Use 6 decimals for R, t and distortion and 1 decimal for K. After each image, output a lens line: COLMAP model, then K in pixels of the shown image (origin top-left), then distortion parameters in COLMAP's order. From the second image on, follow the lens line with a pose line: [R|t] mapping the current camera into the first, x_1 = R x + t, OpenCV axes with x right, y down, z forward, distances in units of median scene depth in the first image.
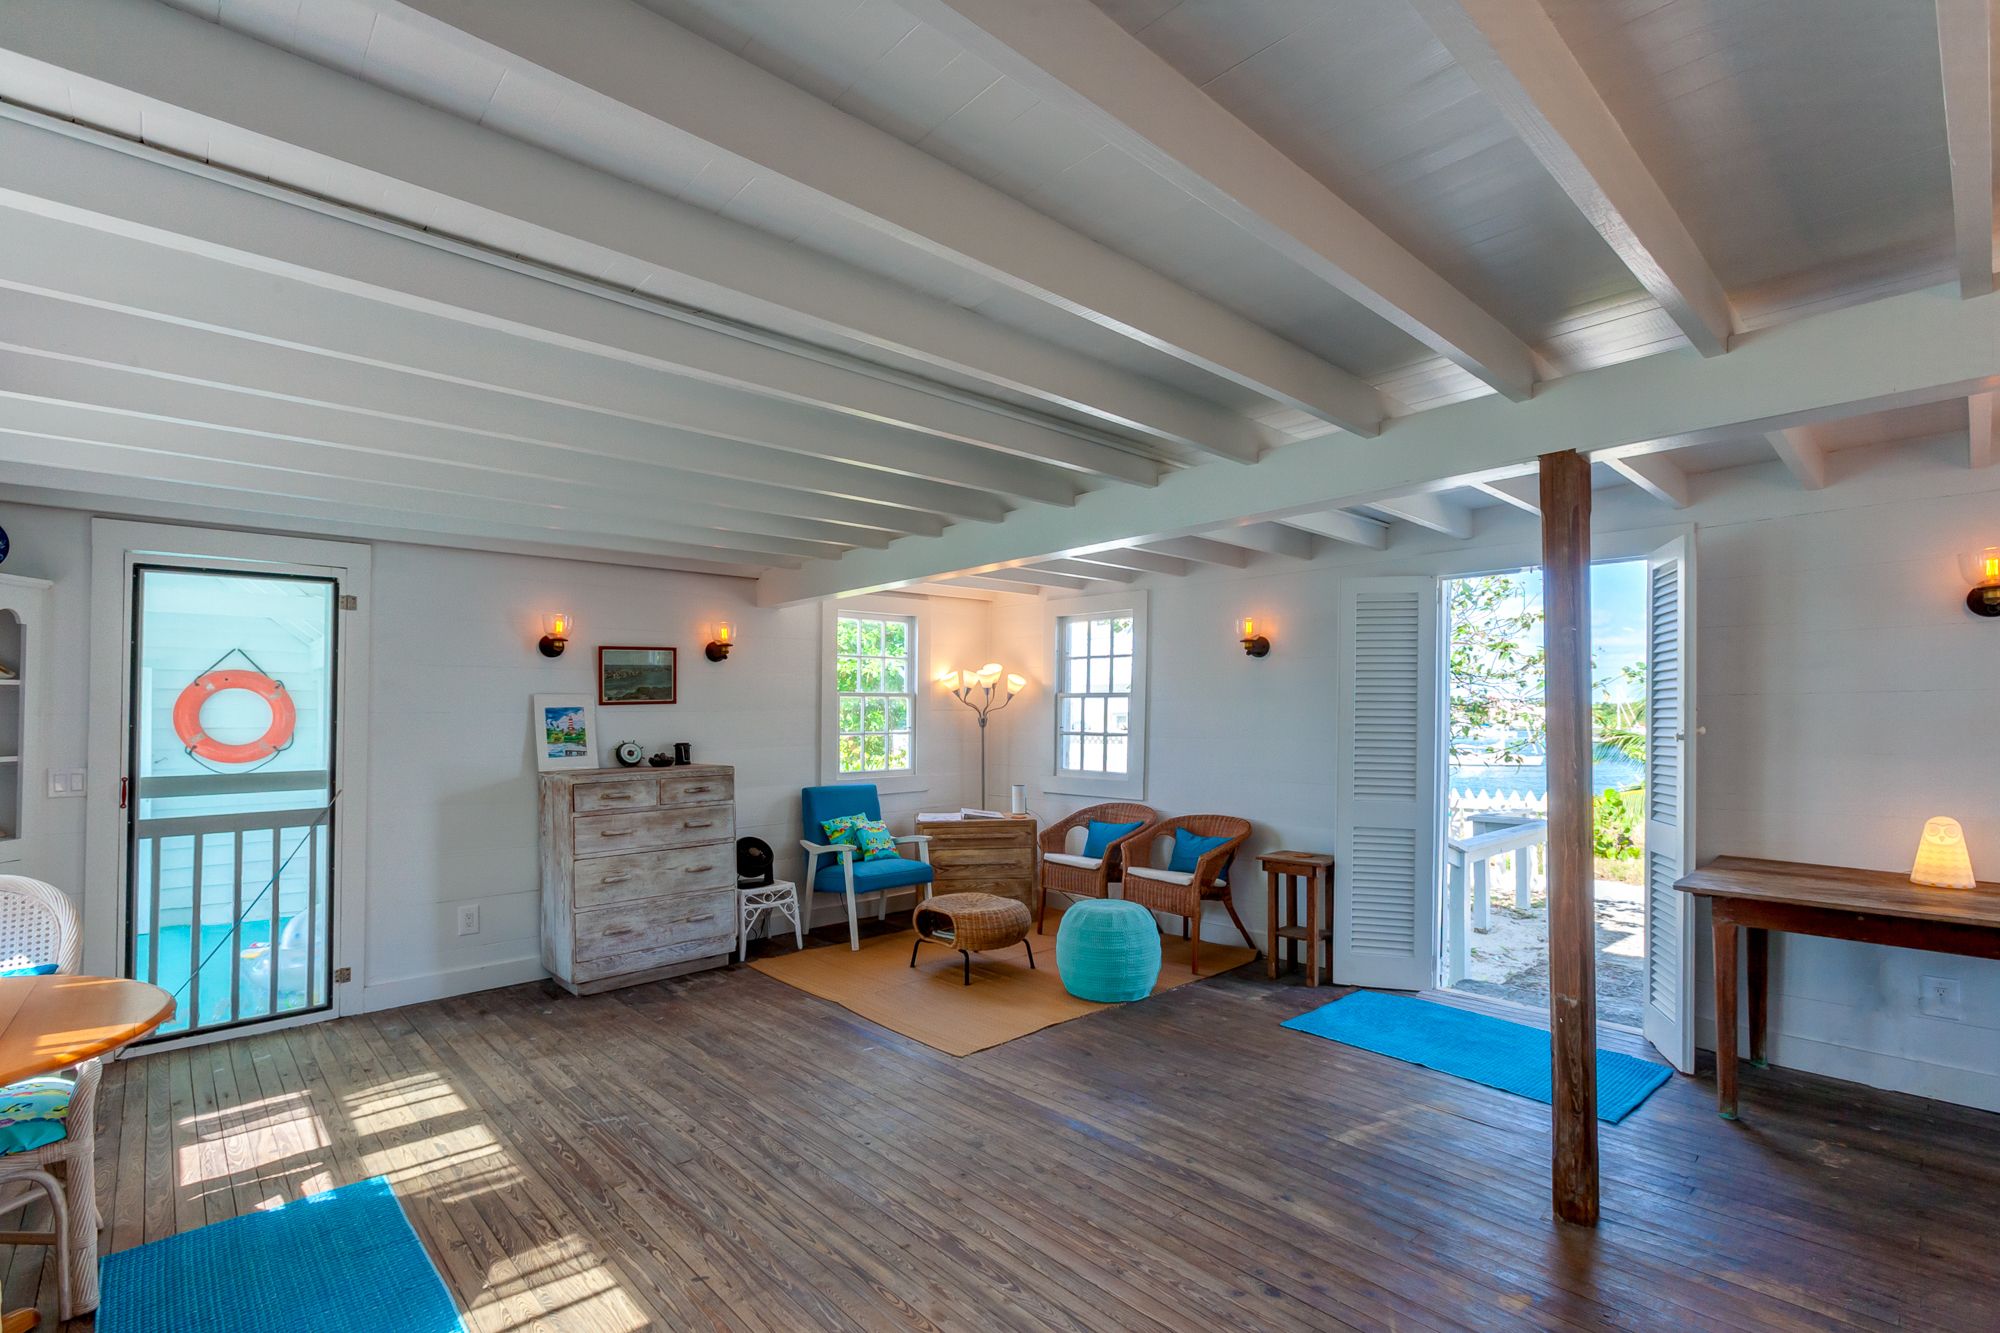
lens RADIAL K [[910.5, 0, 949.5], [0, 910.5, 654.6], [0, 0, 1]] dist [0.001939, 0.013636]
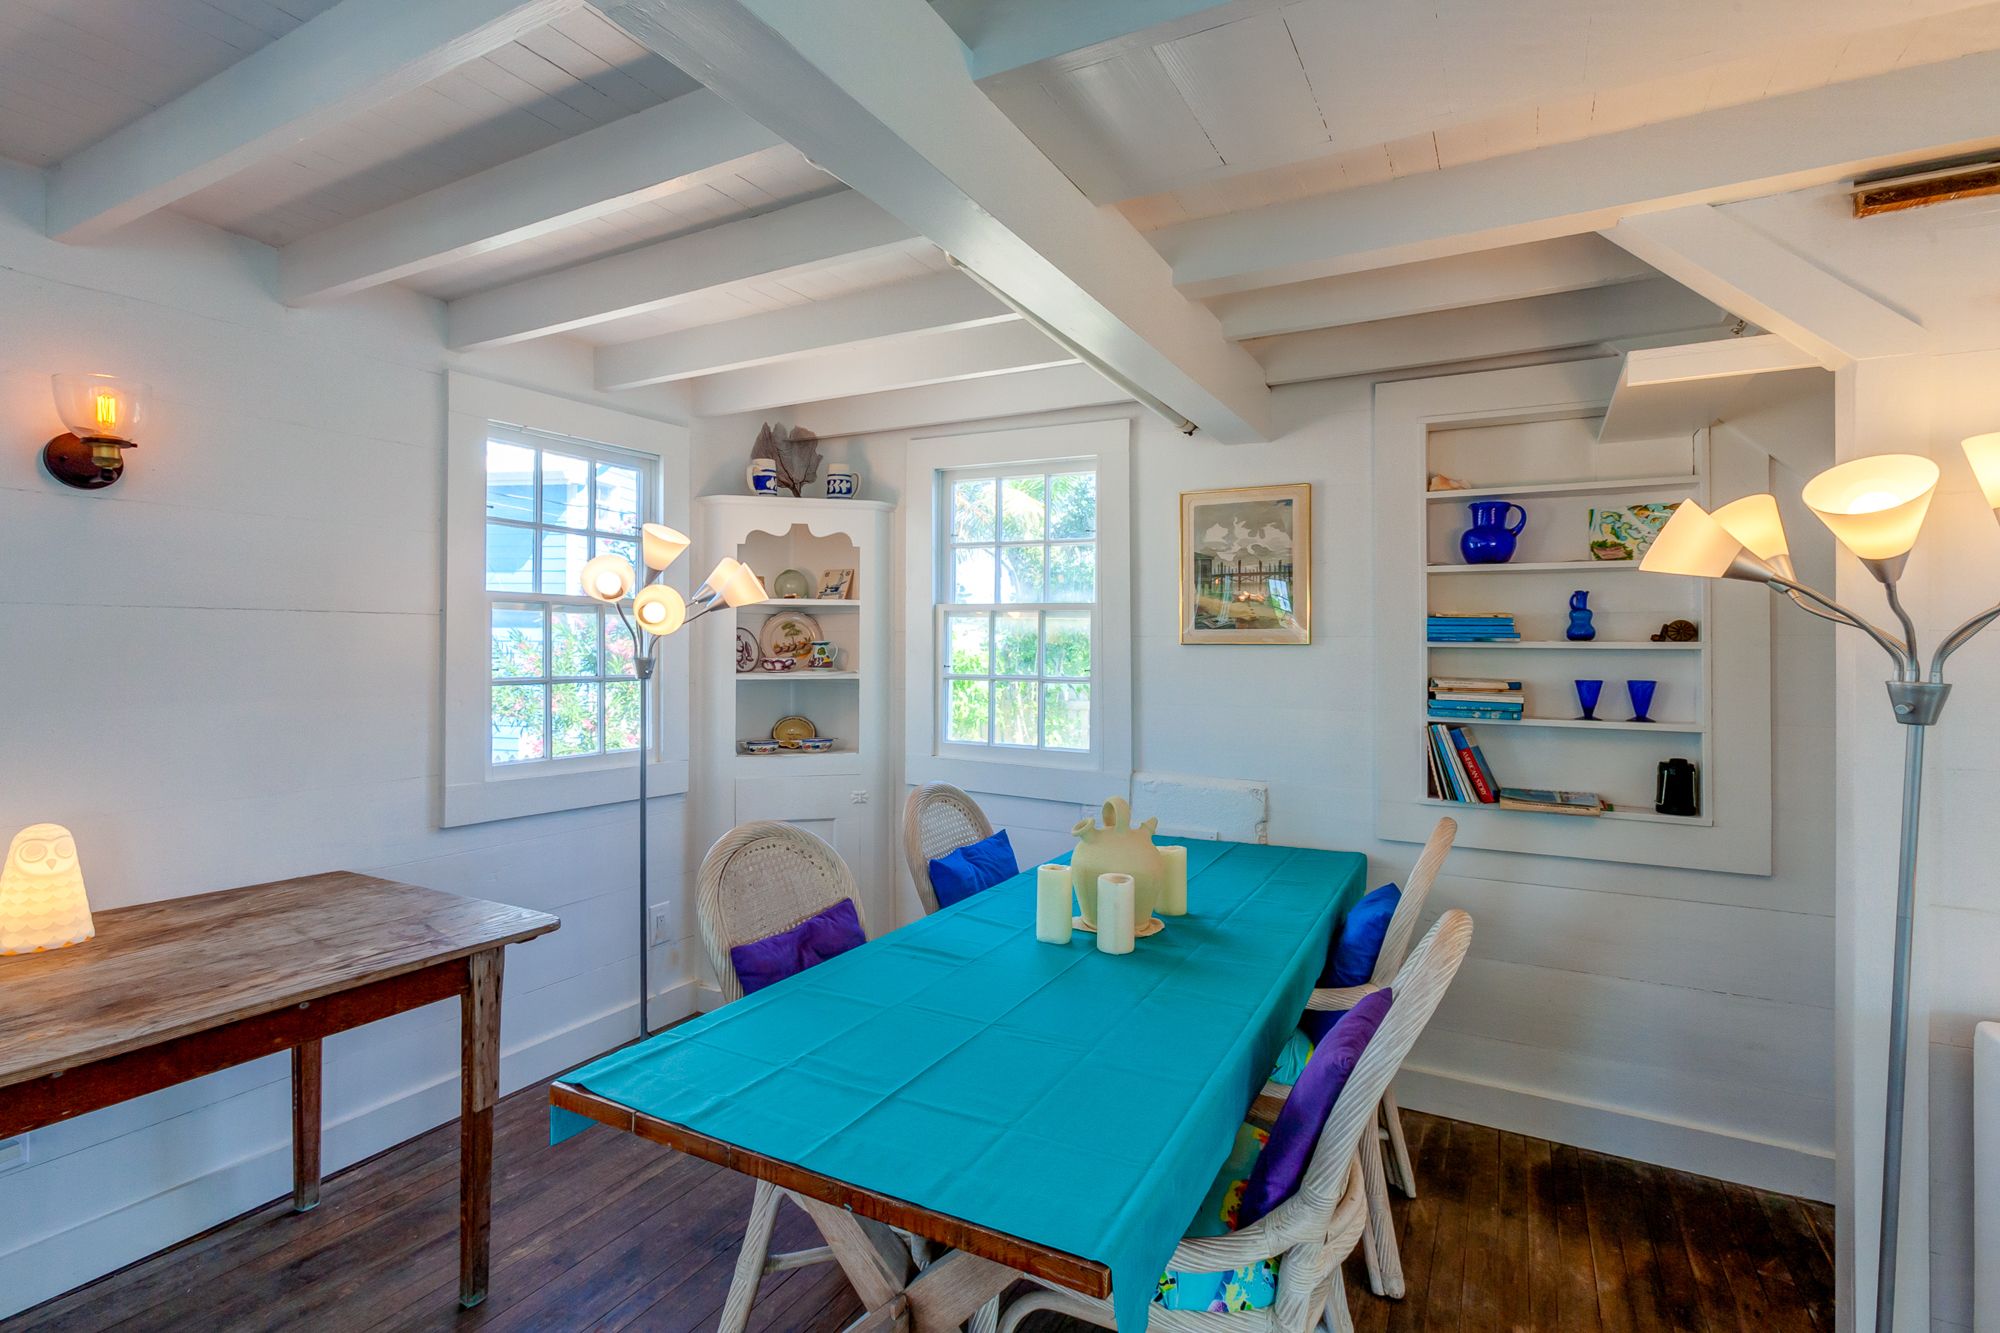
lens RADIAL K [[930.8, 0, 998.8], [0, 930.8, 651.2], [0, 0, 1]] dist [-0.018663, 0.013306]
pose [[-0.343866, -0.002669, 0.939015, 0.353996], [-0.064913, 0.997671, -0.020936, 0.045197], [-0.936772, -0.068154, -0.343239, 0.686602]]
